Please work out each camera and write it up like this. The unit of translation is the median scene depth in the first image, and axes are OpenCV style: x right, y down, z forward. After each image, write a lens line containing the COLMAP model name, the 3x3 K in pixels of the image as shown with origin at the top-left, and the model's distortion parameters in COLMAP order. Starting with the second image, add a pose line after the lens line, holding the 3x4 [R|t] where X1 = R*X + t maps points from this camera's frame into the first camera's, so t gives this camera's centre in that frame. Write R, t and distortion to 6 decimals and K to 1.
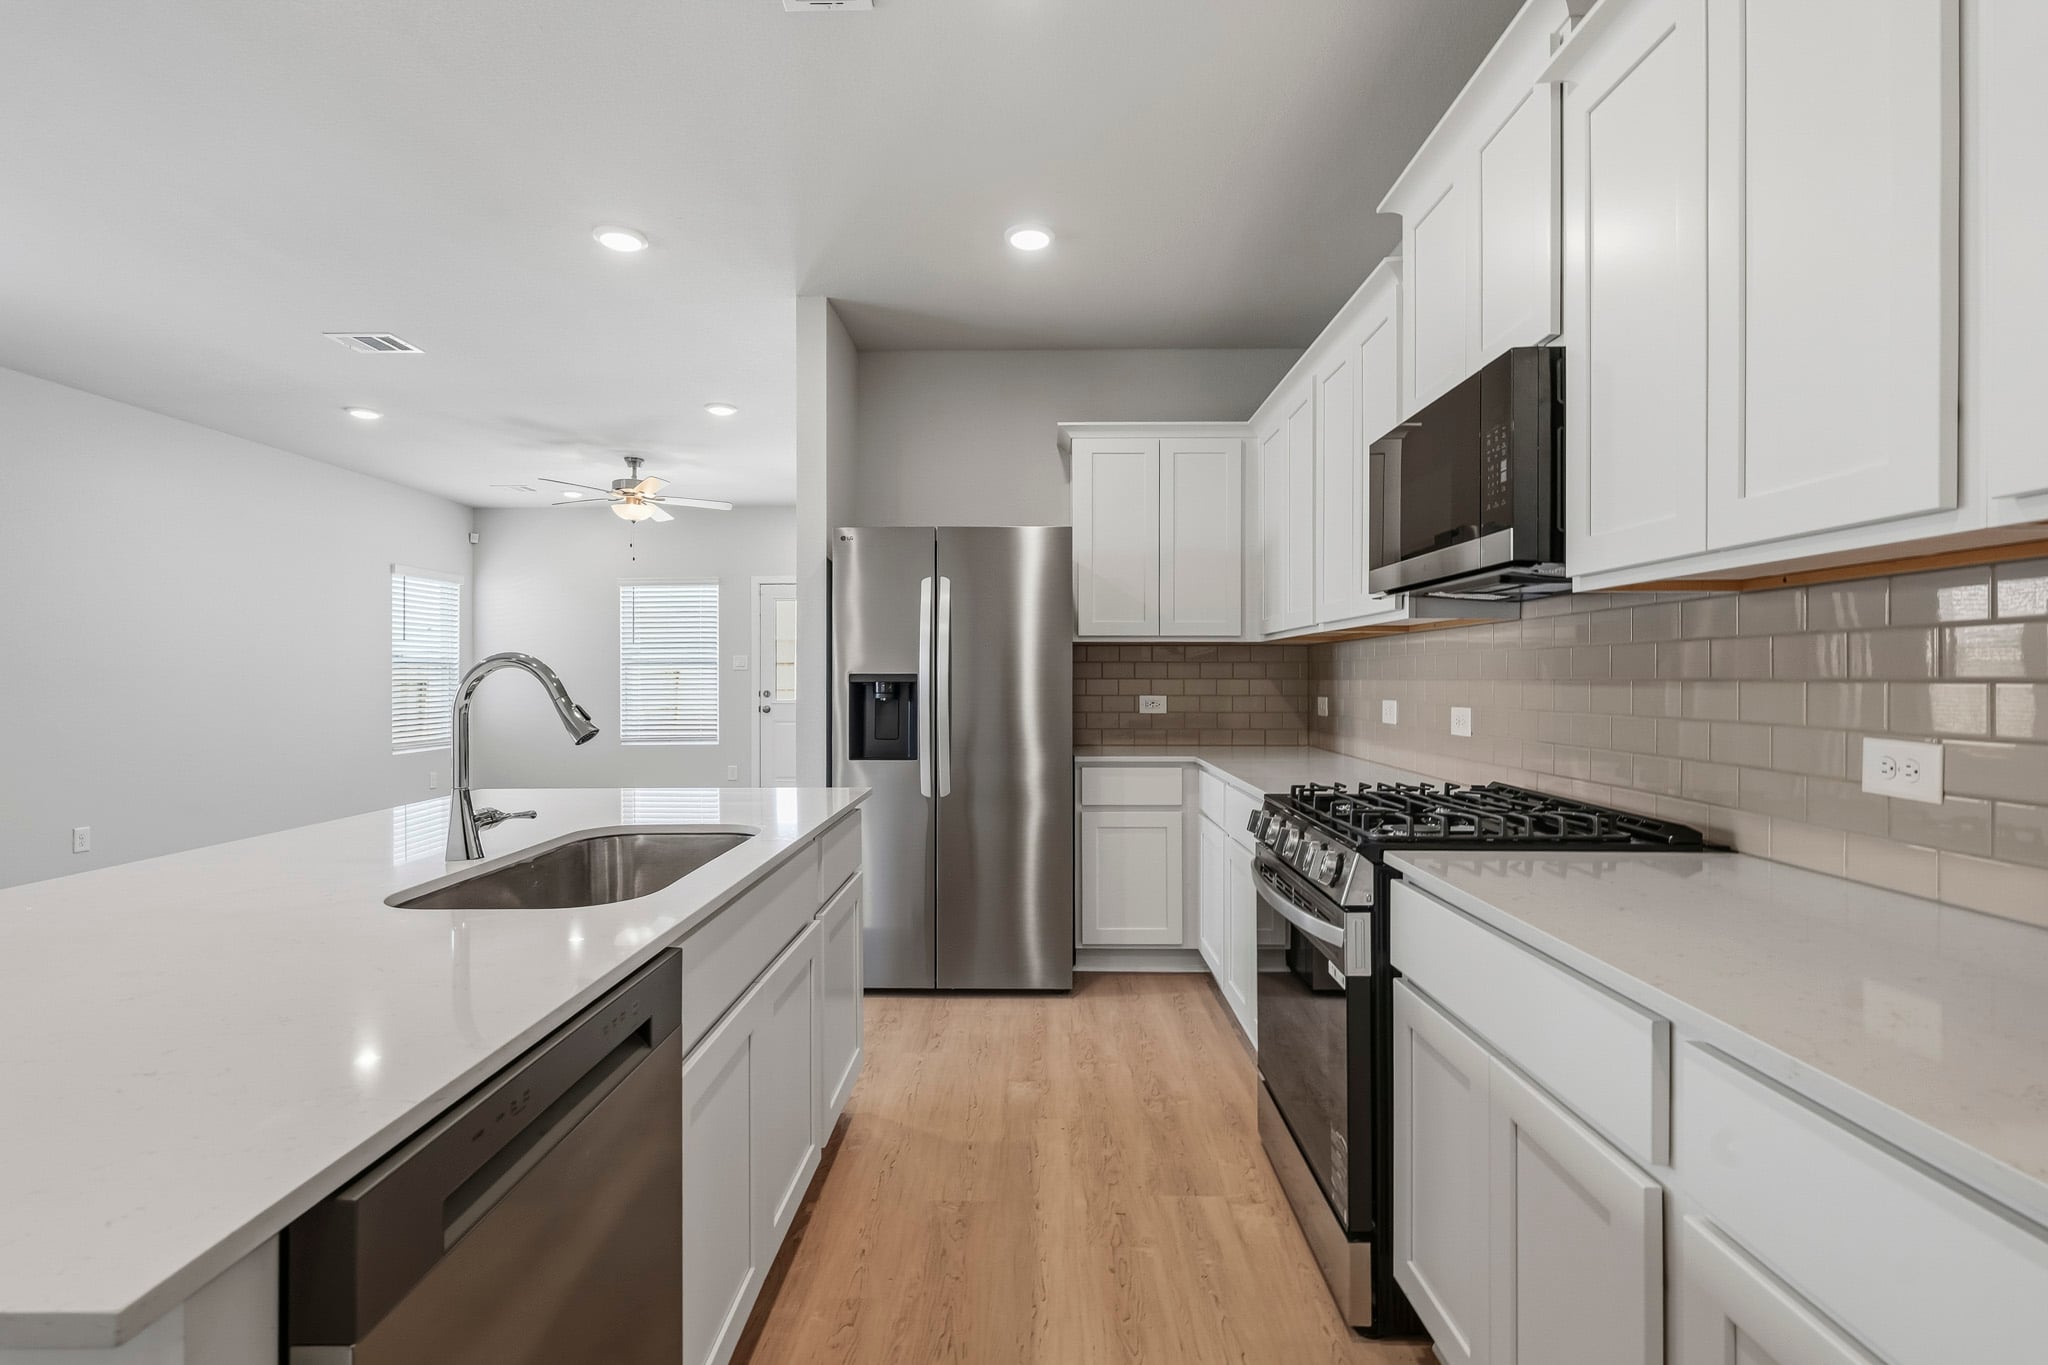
lens RADIAL K [[949.8, 0, 1026.3], [0, 949.8, 677.3], [0, 0, 1]] dist [-0.000794, 0.000015]
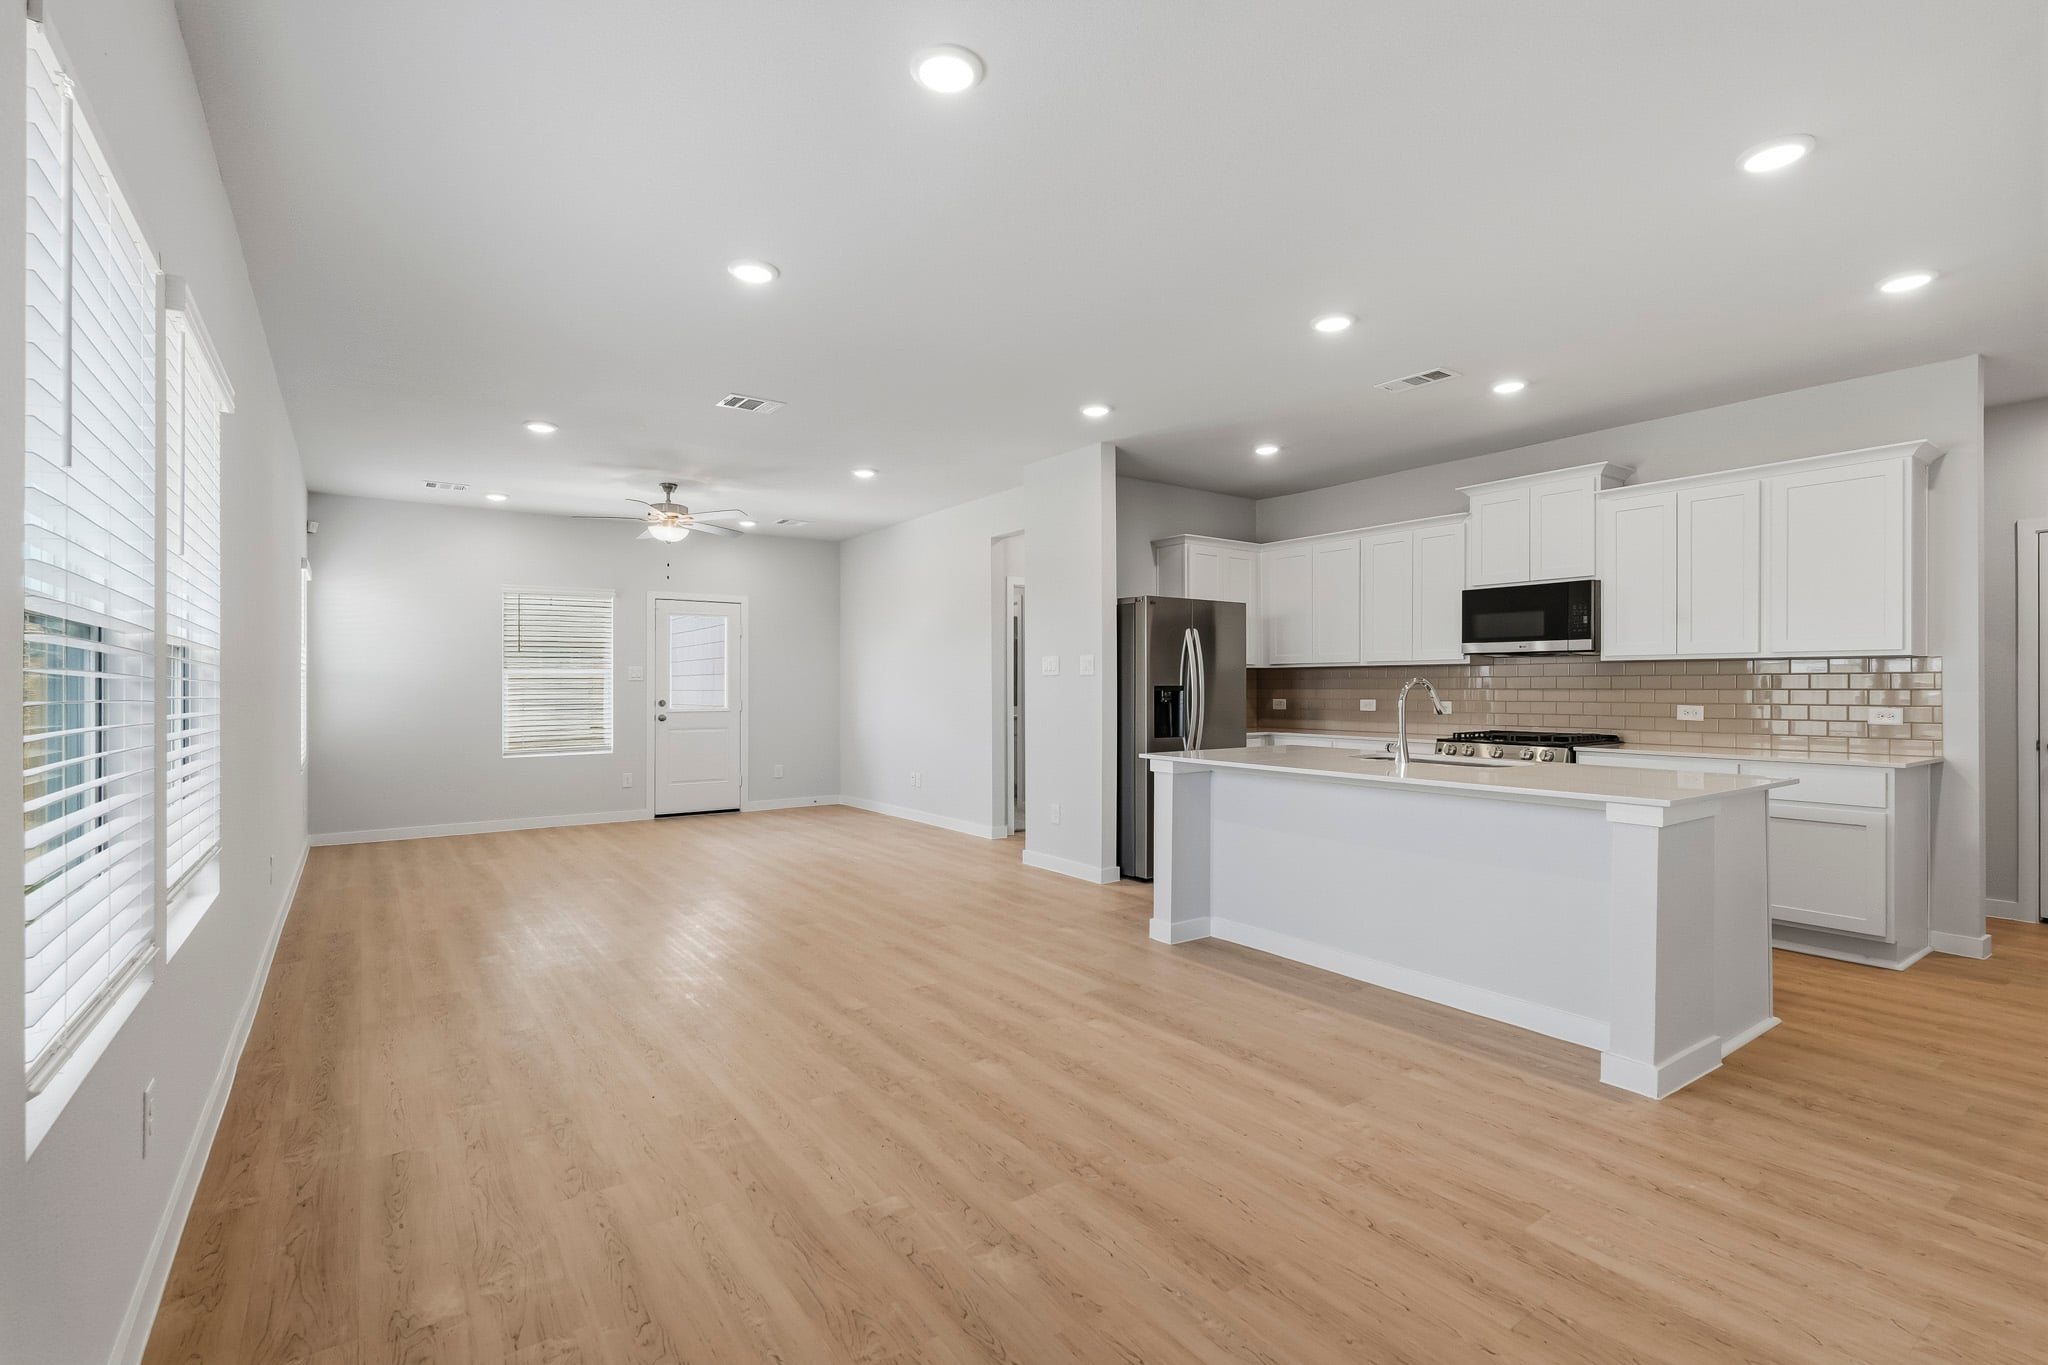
lens RADIAL K [[939.5, 0, 1030.7], [0, 939.5, 680.1], [0, 0, 1]] dist [0.001179, 0.000251]
pose [[0.811653, 0.006267, 0.584107, -0.698052], [-0.001067, 0.999957, -0.009246, 0.001305], [-0.584140, 0.006881, 0.811624, -0.100898]]
